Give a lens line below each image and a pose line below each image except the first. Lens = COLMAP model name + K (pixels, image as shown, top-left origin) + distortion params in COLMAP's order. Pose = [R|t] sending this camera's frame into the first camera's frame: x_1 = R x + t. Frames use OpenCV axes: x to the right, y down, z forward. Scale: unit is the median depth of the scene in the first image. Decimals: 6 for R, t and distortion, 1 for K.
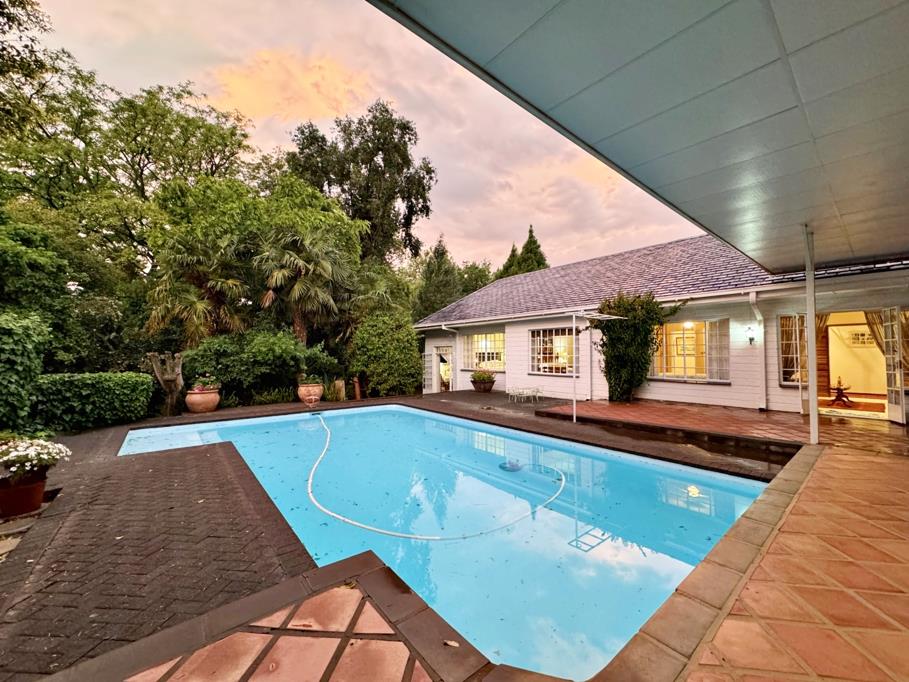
lens RADIAL K [[358.9, 0, 457.7], [0, 358.9, 343.1], [0, 0, 1]] dist [0.000548, 0.000094]
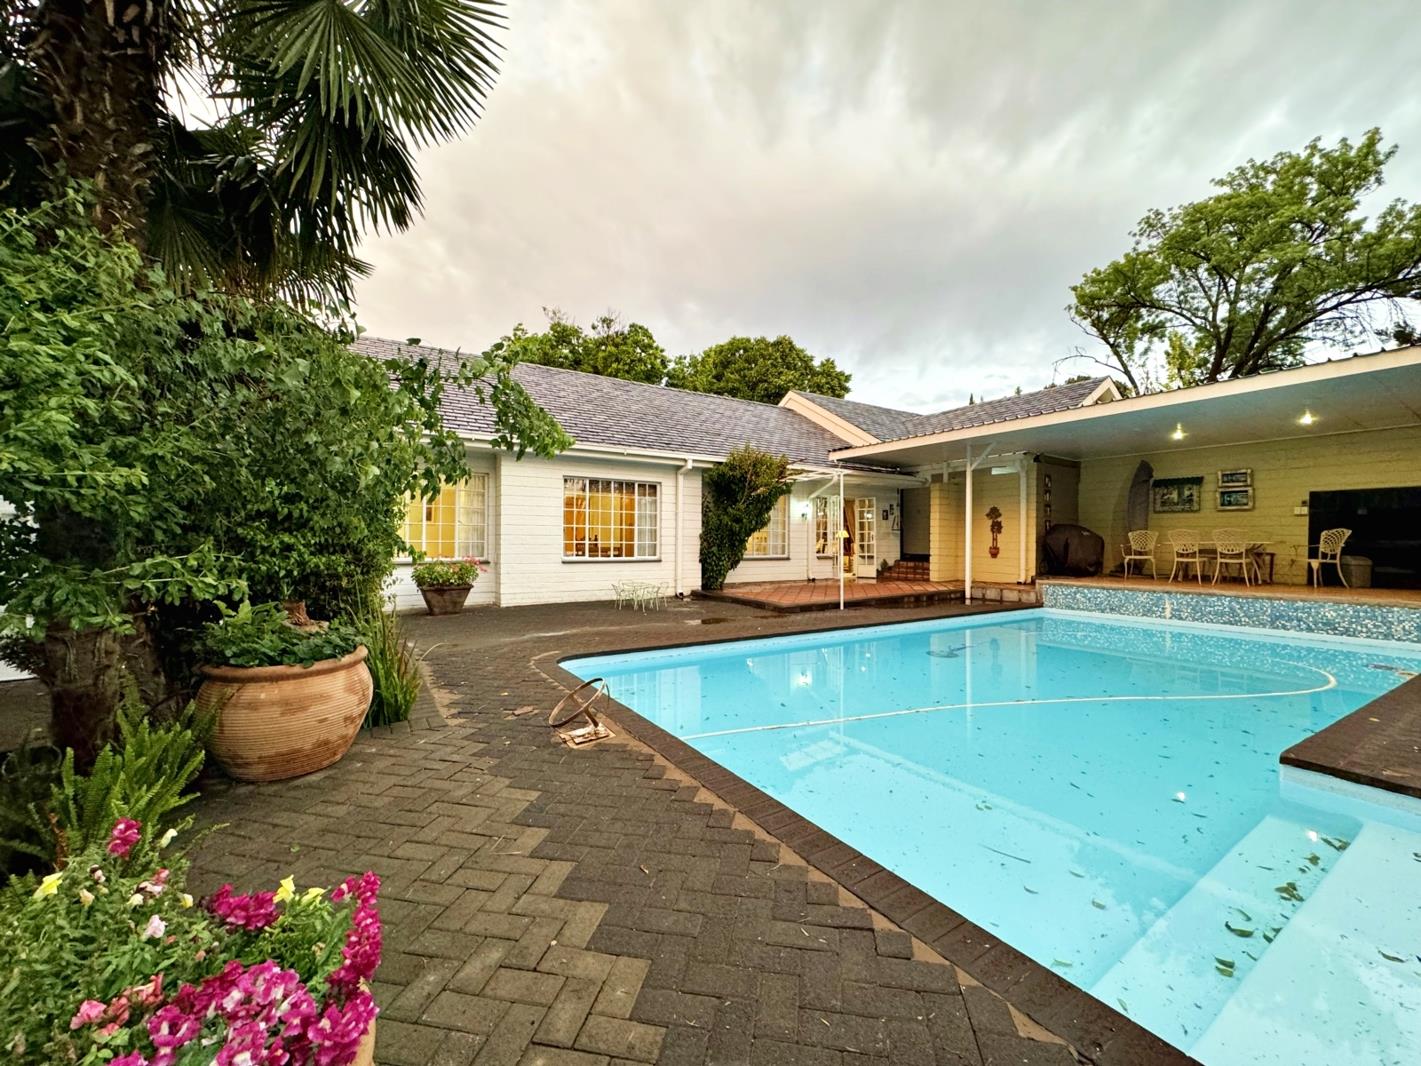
lens RADIAL K [[561.0, 0, 715.6], [0, 561.0, 536.3], [0, 0, 1]] dist [0.000548, 0.000094]
pose [[0.121307, 0.006478, 0.992594, -0.719098], [-0.033177, 0.999446, -0.002468, 0.054444], [-0.992060, -0.032632, 0.121455, 0.868914]]
